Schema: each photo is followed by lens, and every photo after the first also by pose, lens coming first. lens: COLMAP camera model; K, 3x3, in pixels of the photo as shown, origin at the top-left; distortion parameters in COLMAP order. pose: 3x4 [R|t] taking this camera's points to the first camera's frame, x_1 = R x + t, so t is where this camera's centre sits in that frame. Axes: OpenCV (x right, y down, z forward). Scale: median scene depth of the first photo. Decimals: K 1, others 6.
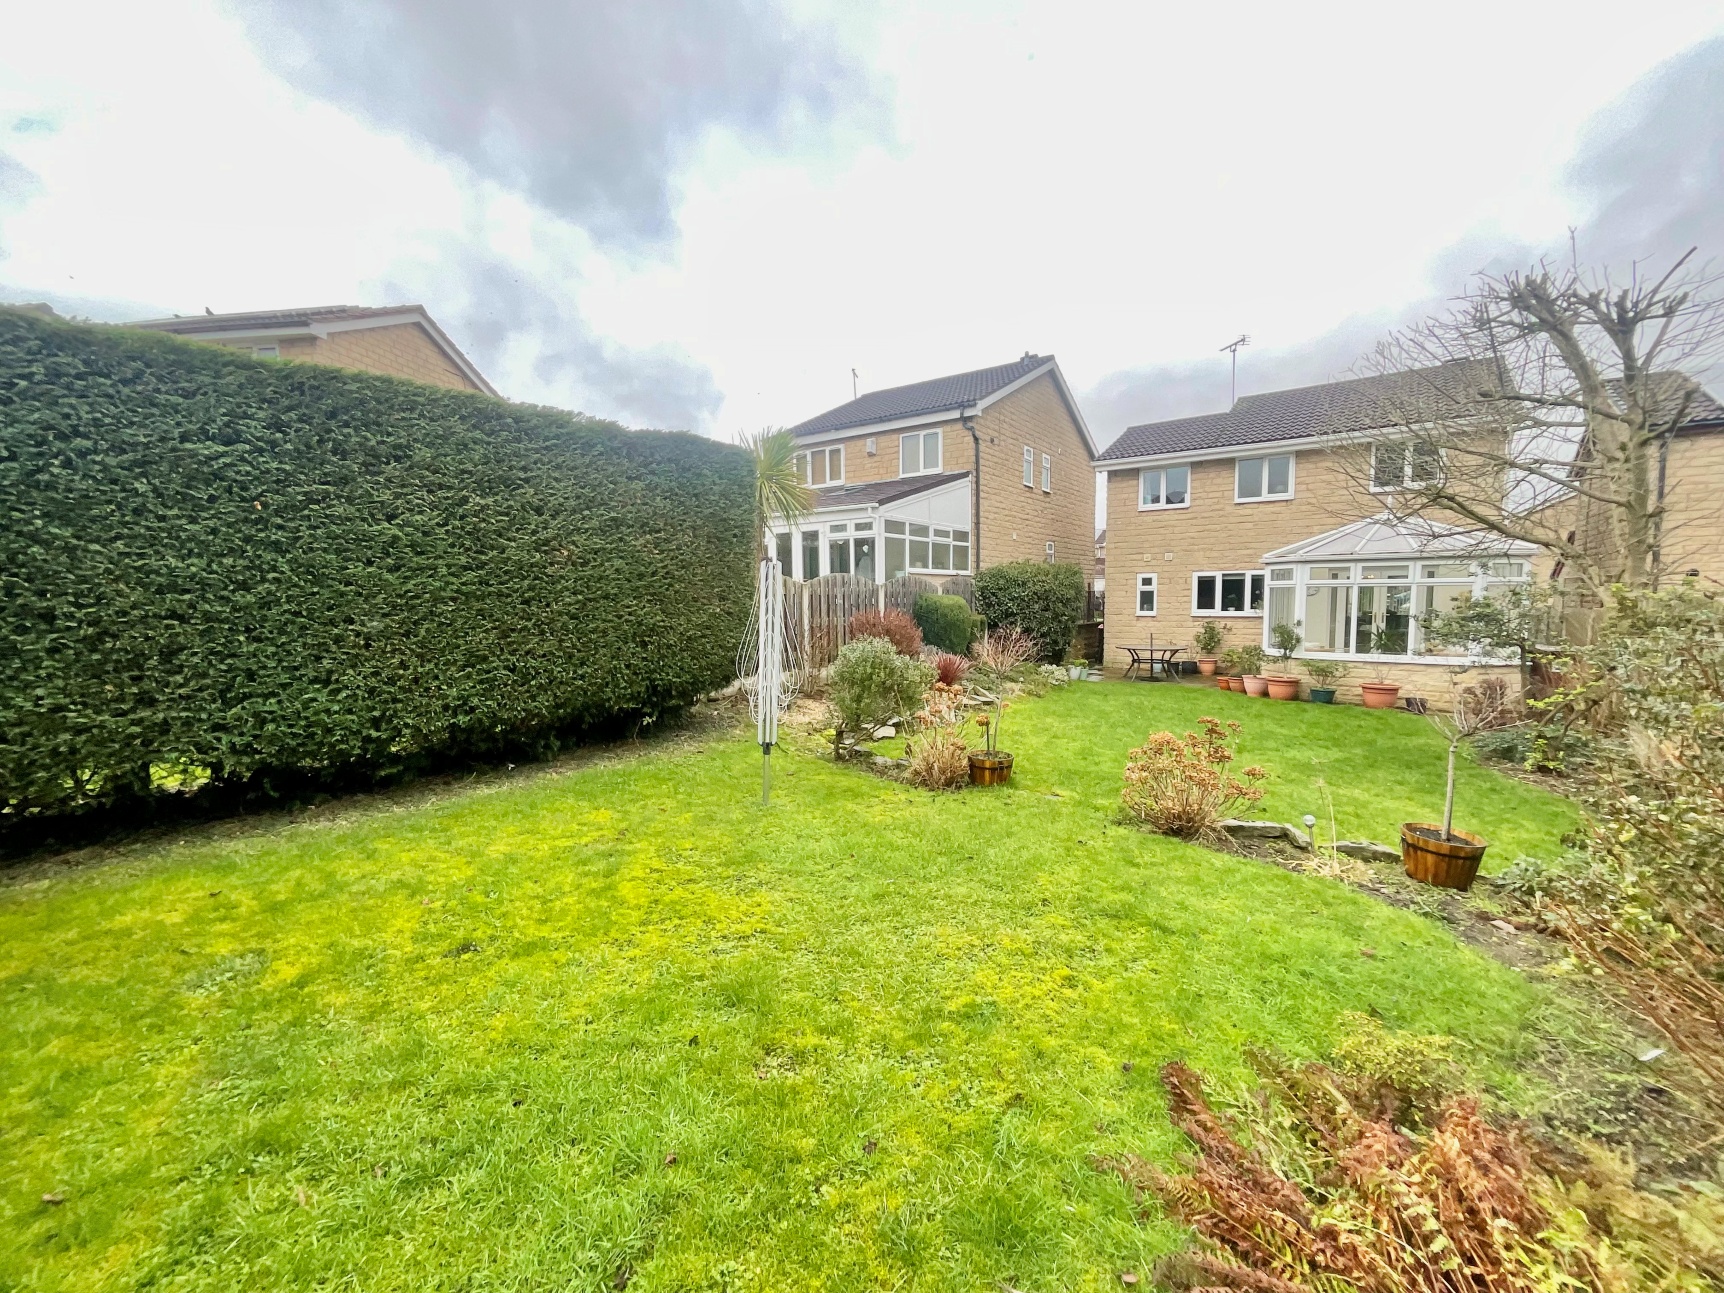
lens RADIAL K [[704.2, 0, 862.9], [0, 704.2, 642.2], [0, 0, 1]] dist [-0.000274, -0.000306]
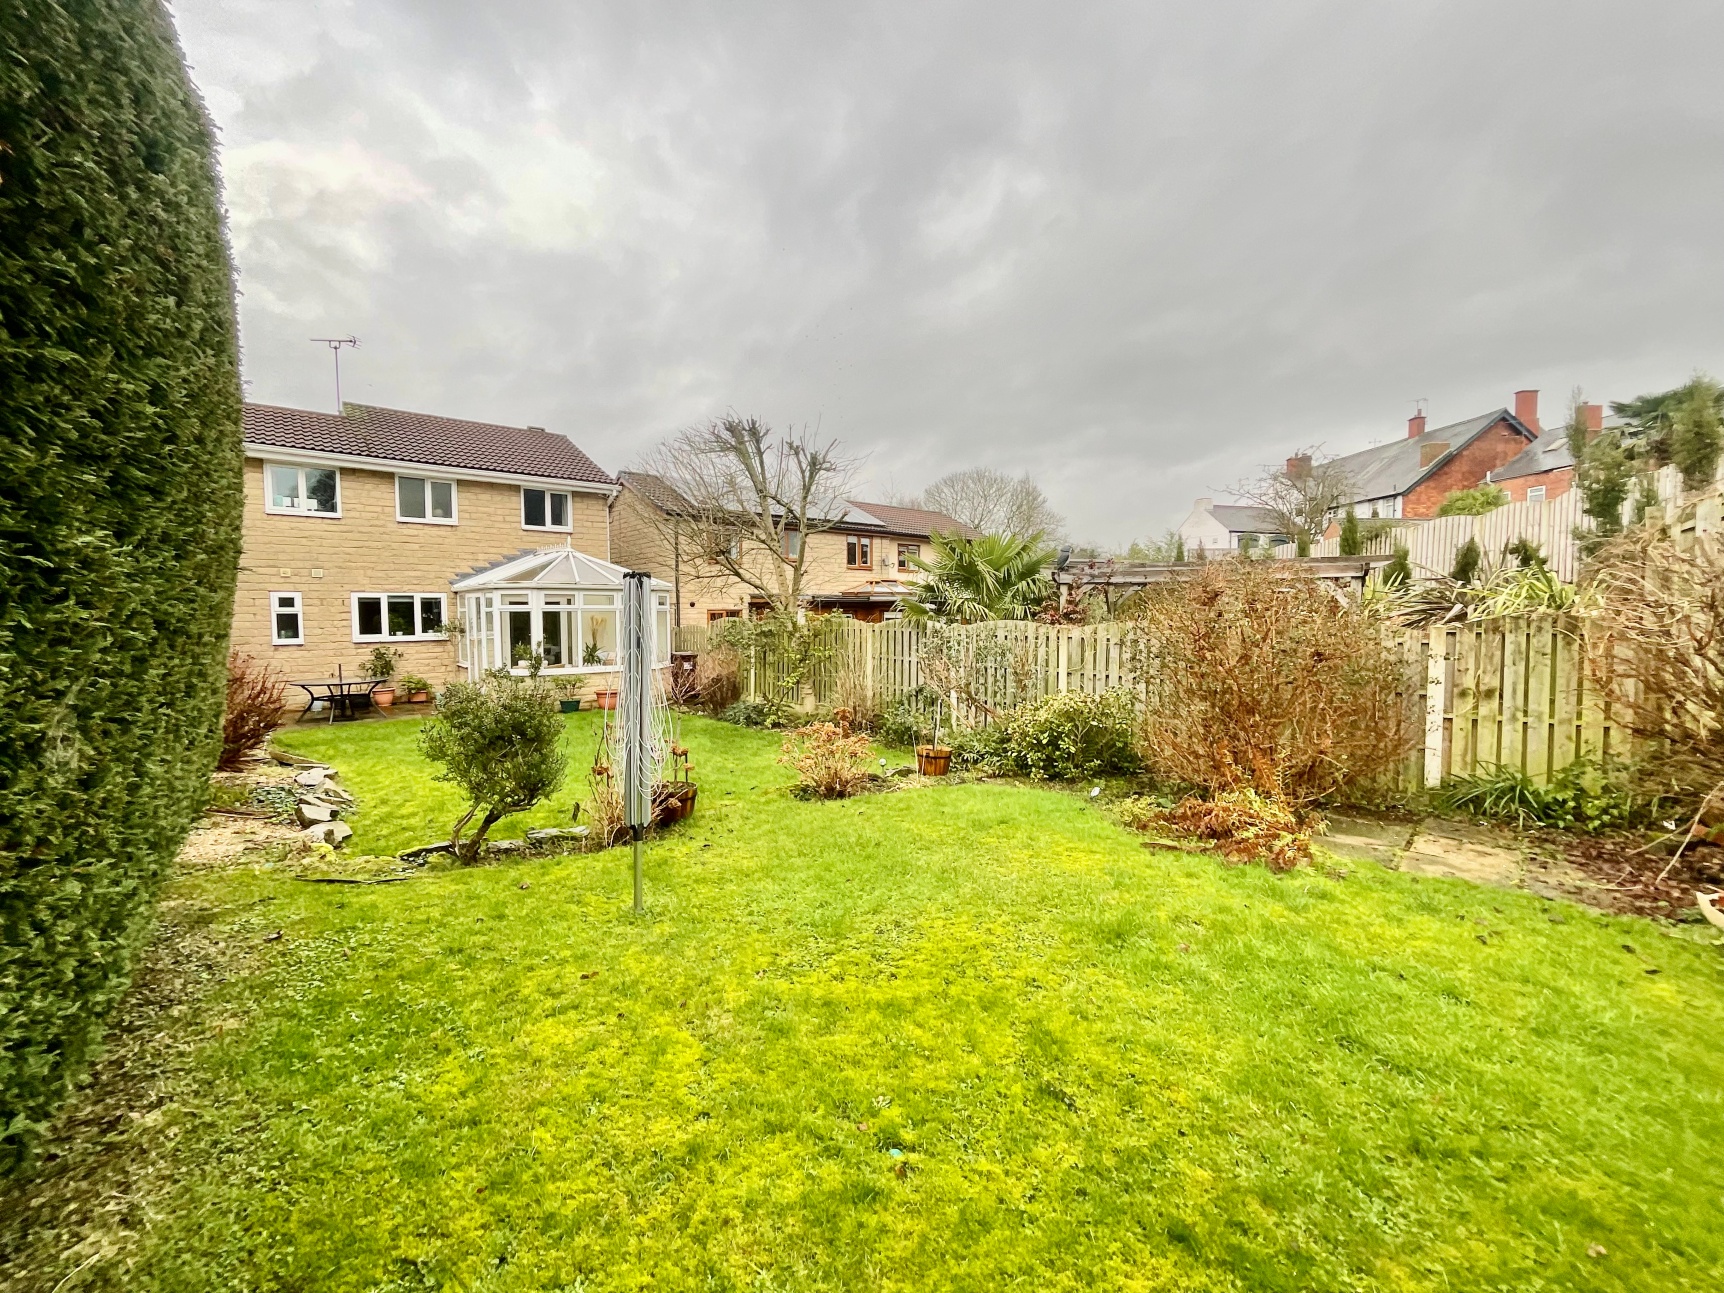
lens RADIAL K [[704.2, 0, 863.3], [0, 704.2, 646.2], [0, 0, 1]] dist [-0.000274, -0.000306]
pose [[0.208003, -0.041242, 0.977258, -0.272892], [0.066418, 0.997400, 0.027956, -0.015612], [-0.975871, 0.059093, 0.210201, 0.208533]]
